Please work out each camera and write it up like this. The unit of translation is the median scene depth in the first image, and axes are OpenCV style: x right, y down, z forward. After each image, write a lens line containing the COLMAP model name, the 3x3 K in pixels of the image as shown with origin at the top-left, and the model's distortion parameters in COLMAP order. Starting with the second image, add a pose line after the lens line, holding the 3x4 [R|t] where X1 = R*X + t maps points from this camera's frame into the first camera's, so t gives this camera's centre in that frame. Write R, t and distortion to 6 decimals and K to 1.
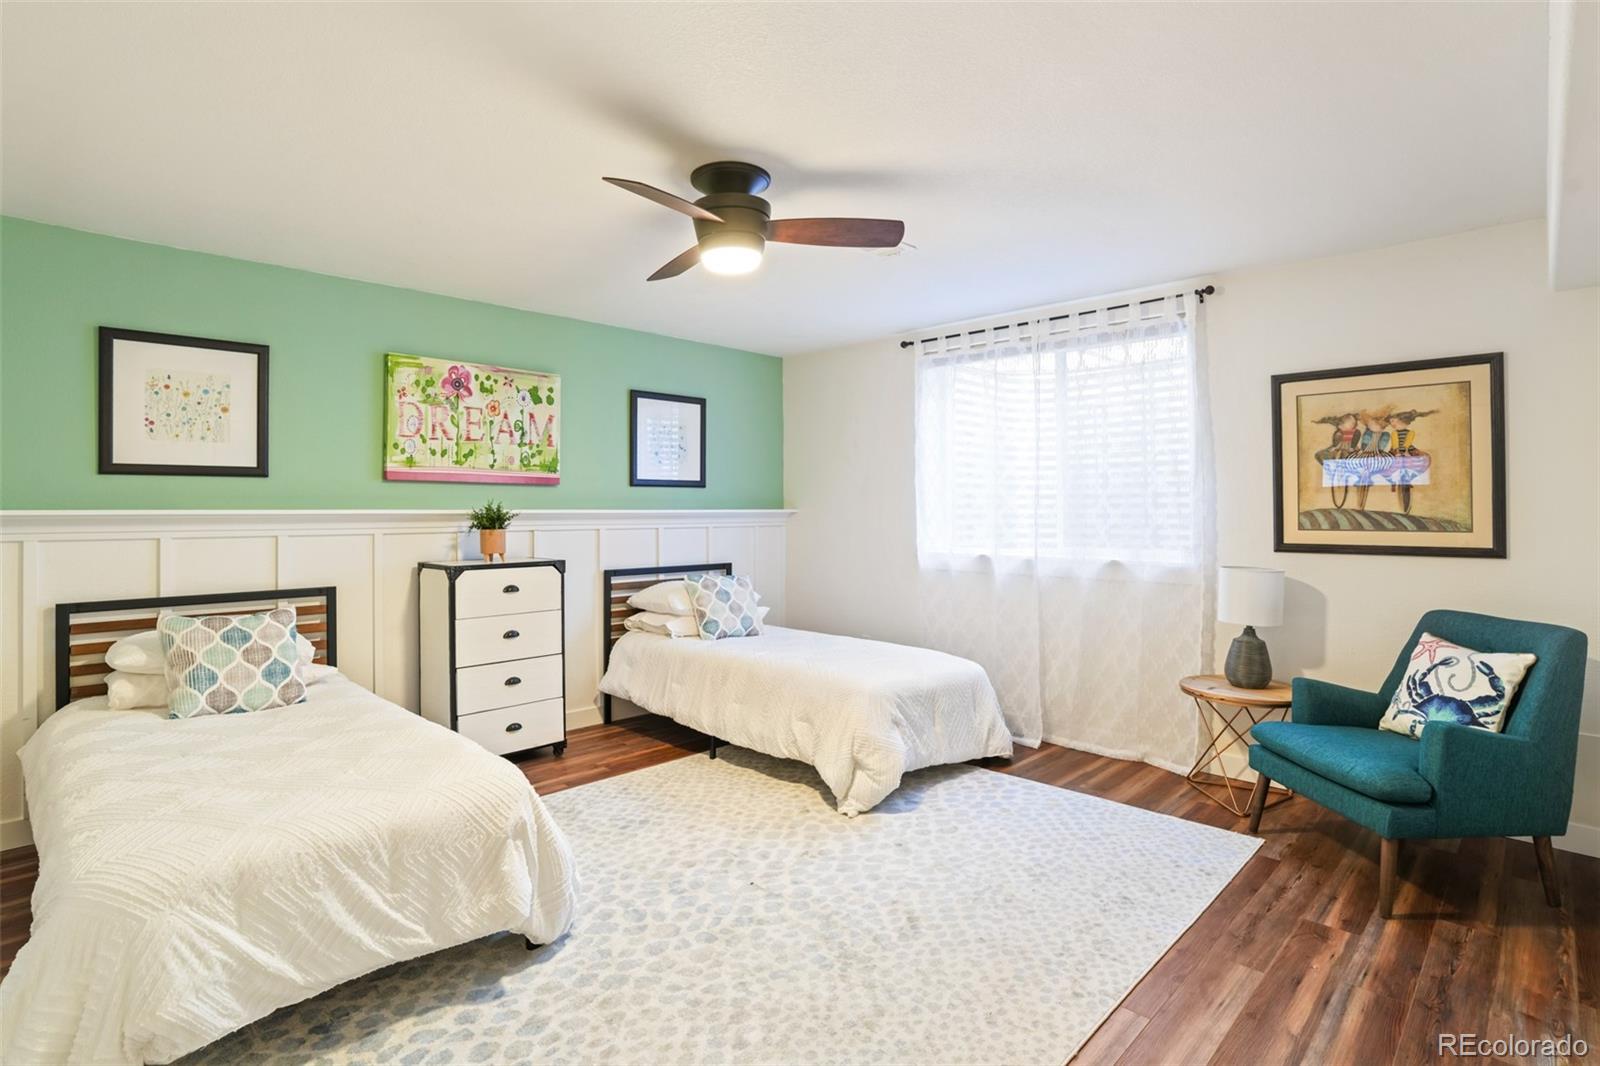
lens RADIAL K [[799.7, 0, 788.6], [0, 799.7, 490.7], [0, 0, 1]] dist [-0.042068, 0.015302]
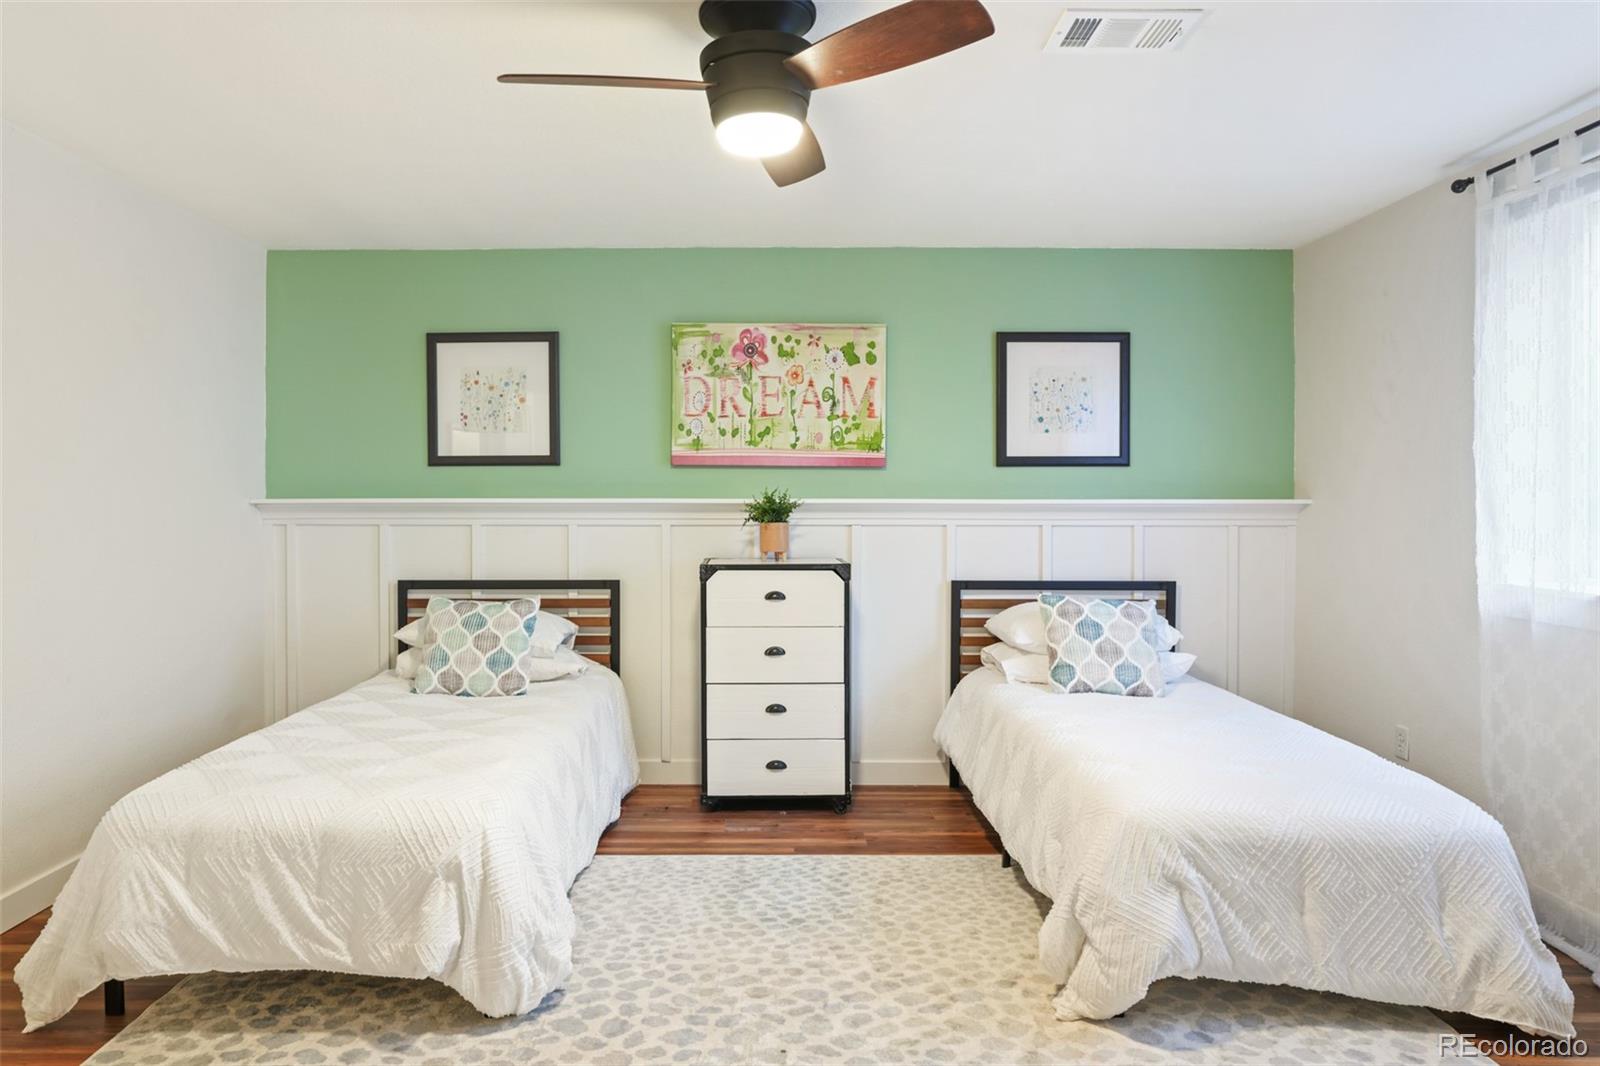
lens RADIAL K [[1002.0, 0, 773.4], [0, 1002.0, 497.1], [0, 0, 1]] dist [-0.022630, 0.012810]
pose [[0.700307, 0.002231, -0.713838, 0.428464], [0.014478, 0.999745, 0.017328, 0.004839], [0.713695, -0.022470, 0.700096, 0.313264]]
